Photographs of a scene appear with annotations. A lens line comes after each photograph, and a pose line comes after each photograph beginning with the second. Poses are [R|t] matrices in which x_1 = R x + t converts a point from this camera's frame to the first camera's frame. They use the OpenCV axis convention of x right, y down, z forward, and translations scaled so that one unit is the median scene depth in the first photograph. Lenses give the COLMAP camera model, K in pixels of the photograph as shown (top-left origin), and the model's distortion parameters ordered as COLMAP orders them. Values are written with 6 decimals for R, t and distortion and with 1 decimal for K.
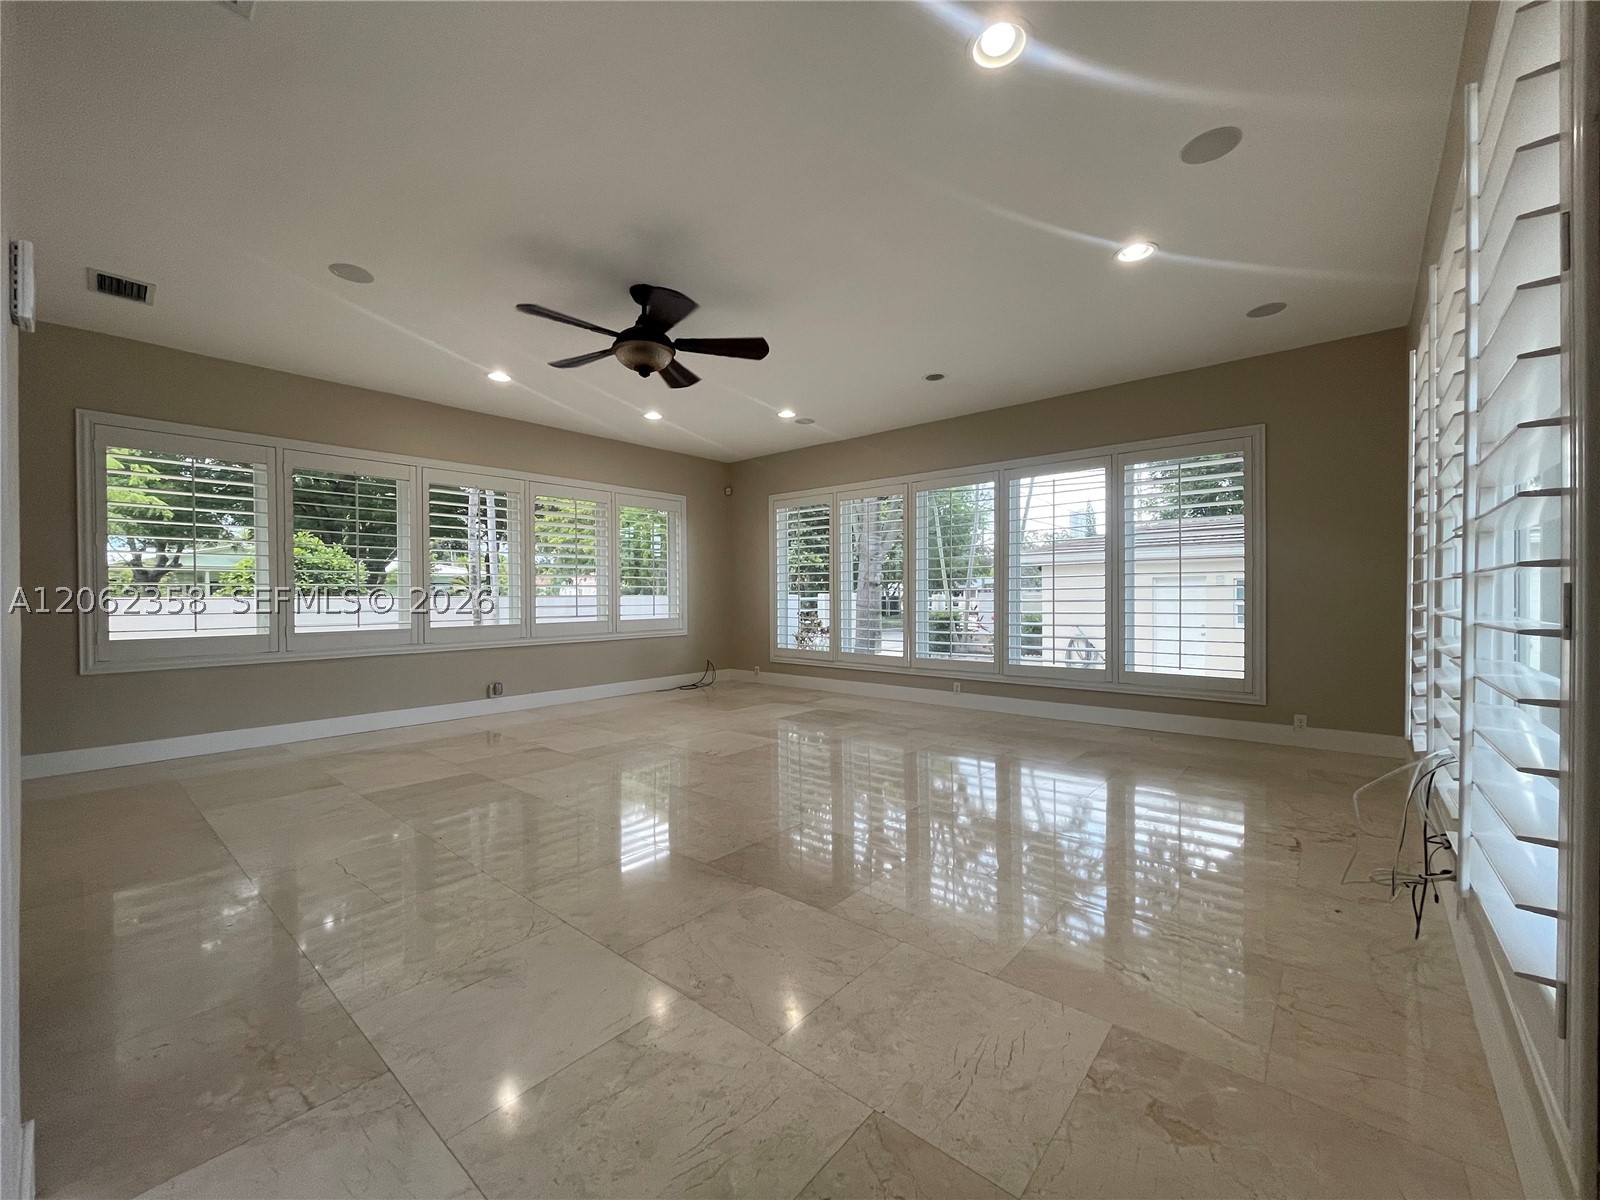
lens RADIAL K [[639.7, 0, 801.5], [0, 639.7, 607.5], [0, 0, 1]] dist [-0.006707, -0.000356]
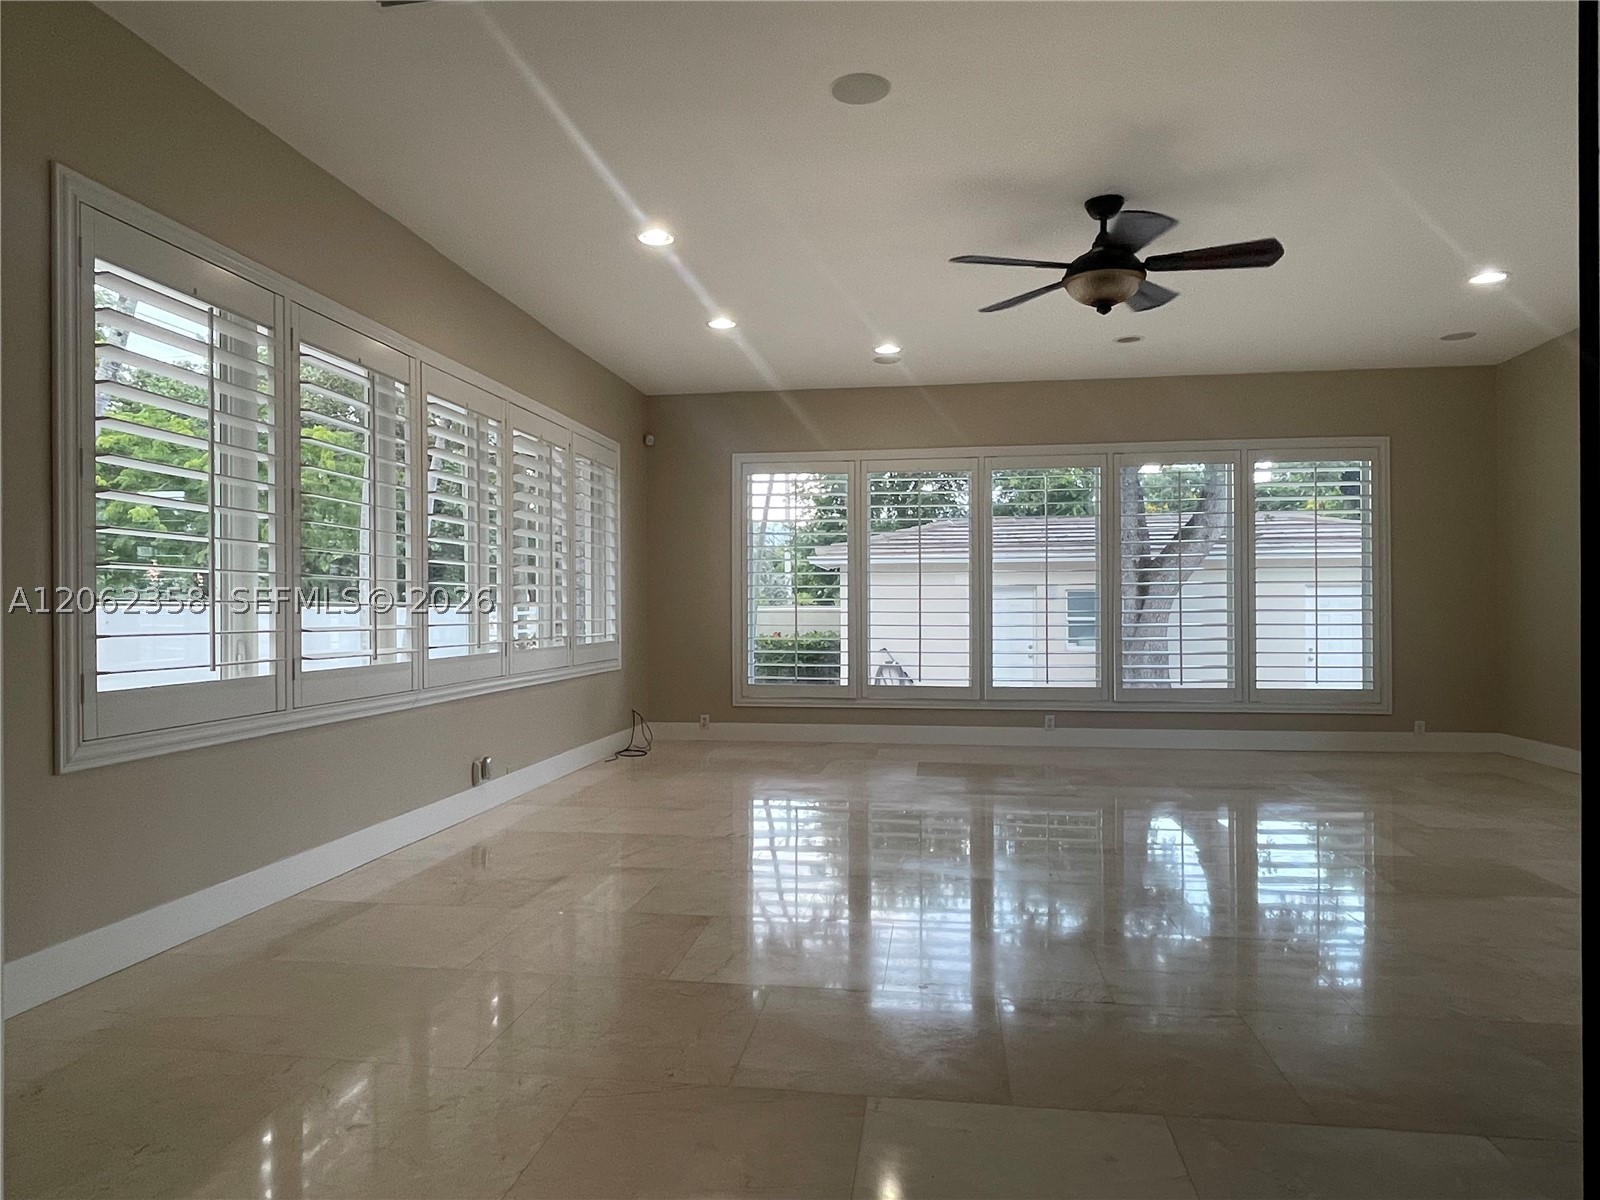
lens RADIAL K [[1030.1, 0, 813.8], [0, 1030.1, 598.7], [0, 0, 1]] dist [0.008810, -0.022099]
pose [[0.842790, 0.008706, 0.538172, -0.809720], [0.007379, 0.999588, -0.027726, 0.007936], [-0.538192, 0.027338, 0.842379, 0.099338]]
